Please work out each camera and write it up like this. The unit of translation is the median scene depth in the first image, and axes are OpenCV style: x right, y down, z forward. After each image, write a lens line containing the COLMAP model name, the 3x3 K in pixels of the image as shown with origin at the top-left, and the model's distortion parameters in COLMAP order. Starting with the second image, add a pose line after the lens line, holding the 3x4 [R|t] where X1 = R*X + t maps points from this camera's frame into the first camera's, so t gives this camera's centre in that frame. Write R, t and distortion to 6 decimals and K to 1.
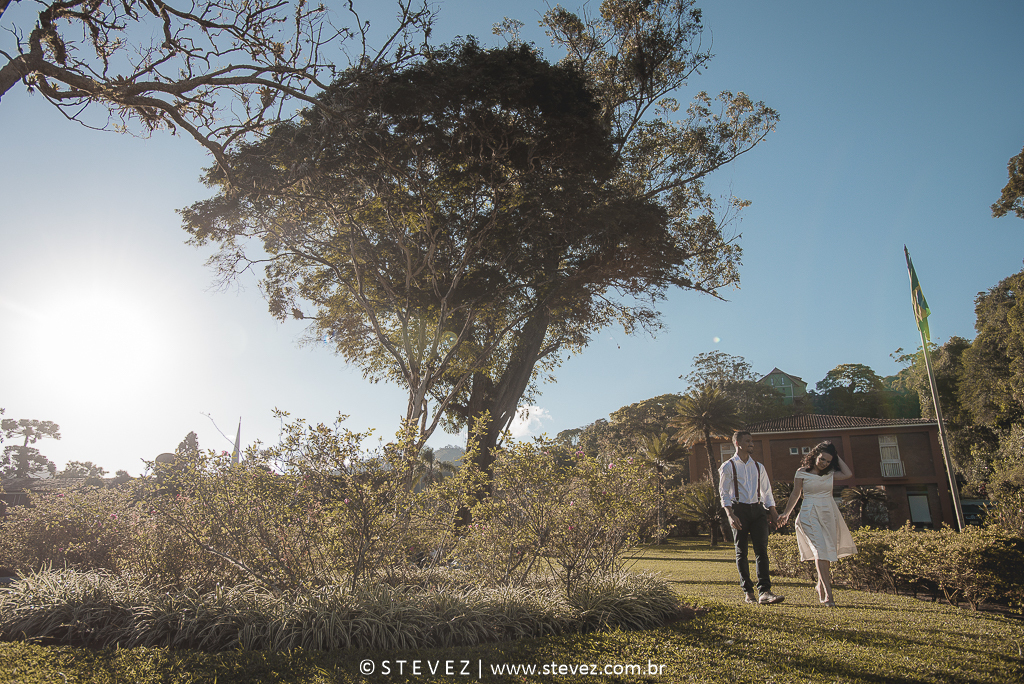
lens RADIAL K [[701.0, 0, 511.8], [0, 701.0, 335.8], [0, 0, 1]] dist [-0.053162, 0.077986]
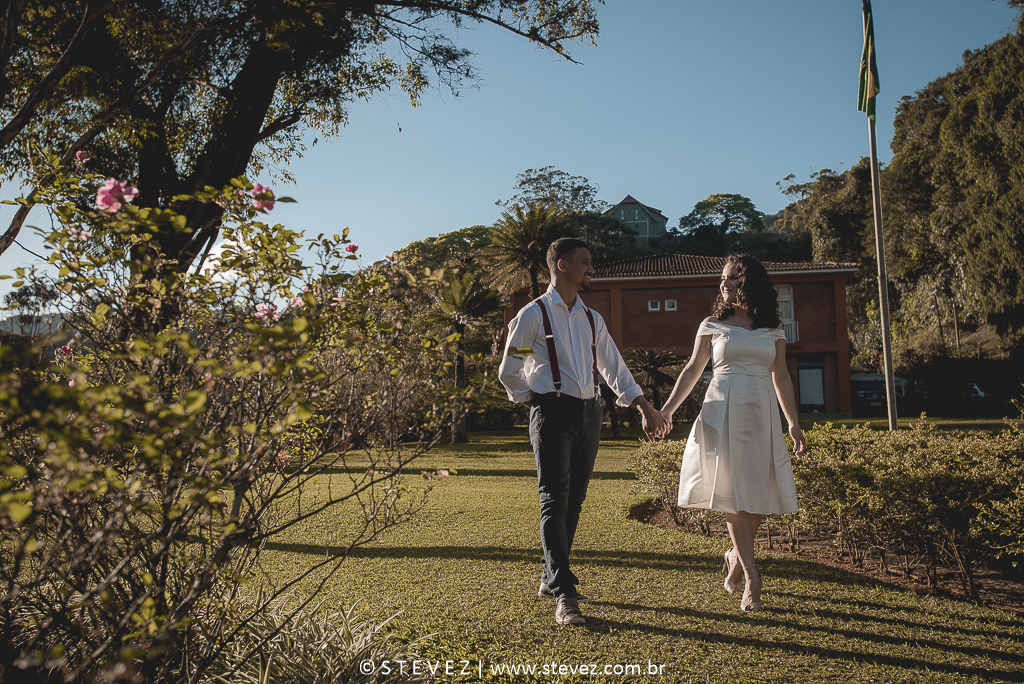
lens RADIAL K [[979.1, 0, 512.0], [0, 979.1, 342.0], [0, 0, 1]] dist [0.045674, 0.001471]
pose [[0.968038, 0.003110, 0.250784, 0.033436], [-0.051875, 0.980783, 0.188079, 0.032018], [-0.245380, -0.195078, 0.949596, 0.133734]]
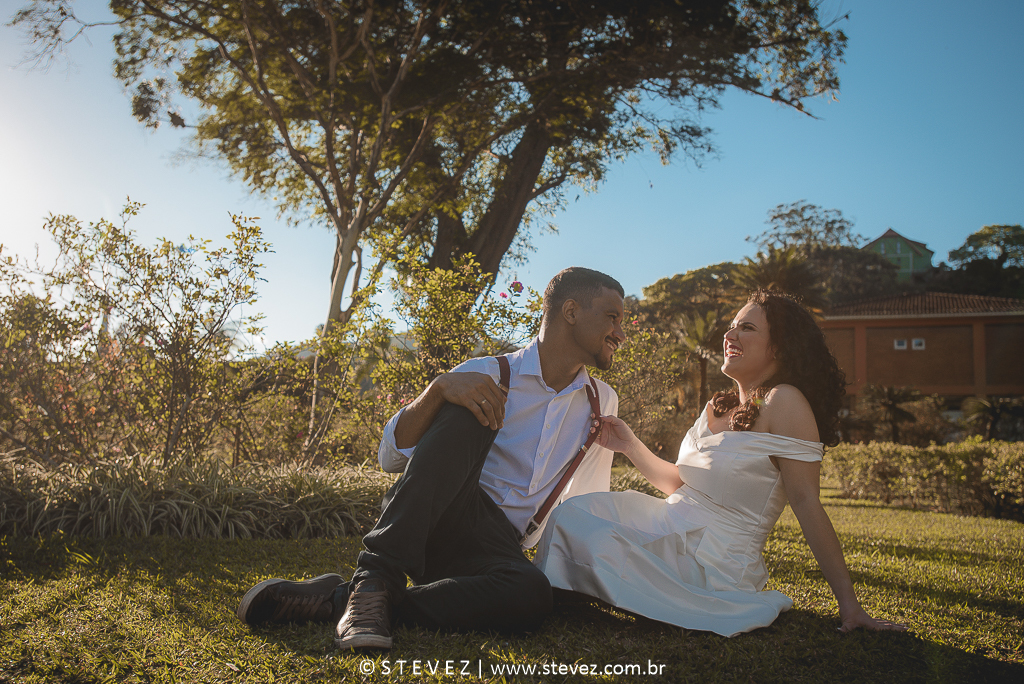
lens RADIAL K [[1005.4, 0, 512.0], [0, 1005.4, 342.0], [0, 0, 1]] dist [0.019798, 0.123910]
pose [[0.999633, 0.026371, 0.006164, 0.014127], [-0.027025, 0.986132, 0.163747, 0.010695], [-0.001760, -0.163854, 0.986483, 0.006232]]
